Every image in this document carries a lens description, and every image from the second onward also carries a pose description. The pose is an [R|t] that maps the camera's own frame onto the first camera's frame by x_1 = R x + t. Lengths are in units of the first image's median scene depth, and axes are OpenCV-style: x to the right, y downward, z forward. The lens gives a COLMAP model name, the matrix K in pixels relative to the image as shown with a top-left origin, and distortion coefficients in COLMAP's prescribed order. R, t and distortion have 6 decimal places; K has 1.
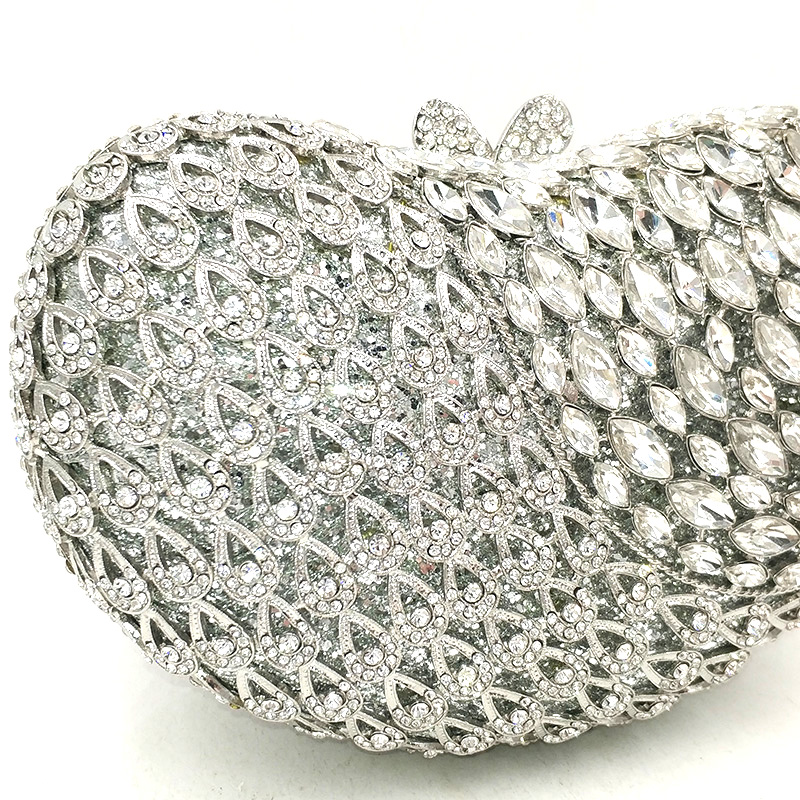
lens RADIAL K [[1384.7, 0, 400.0], [0, 1384.7, 400.0], [0, 0, 1]] dist [0.227621, -1.240927]
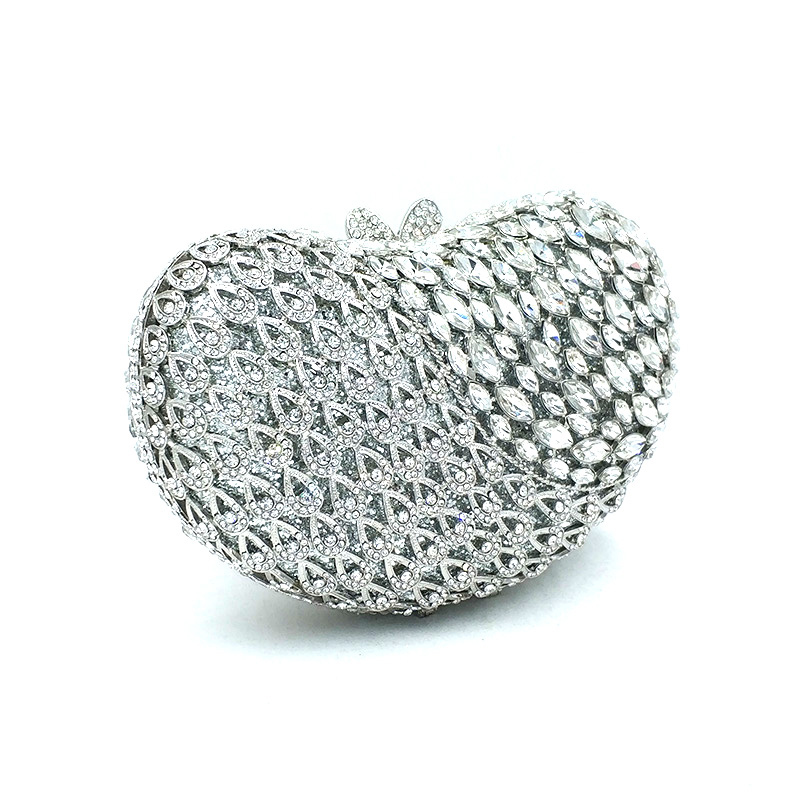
lens RADIAL K [[1384.7, 0, 400.0], [0, 1384.7, 400.0], [0, 0, 1]] dist [0.227621, -1.240927]
pose [[0.979126, -0.118446, 0.165178, -0.238219], [0.126190, 0.991310, -0.037165, 0.075572], [-0.159340, 0.057233, 0.985563, -0.622482]]
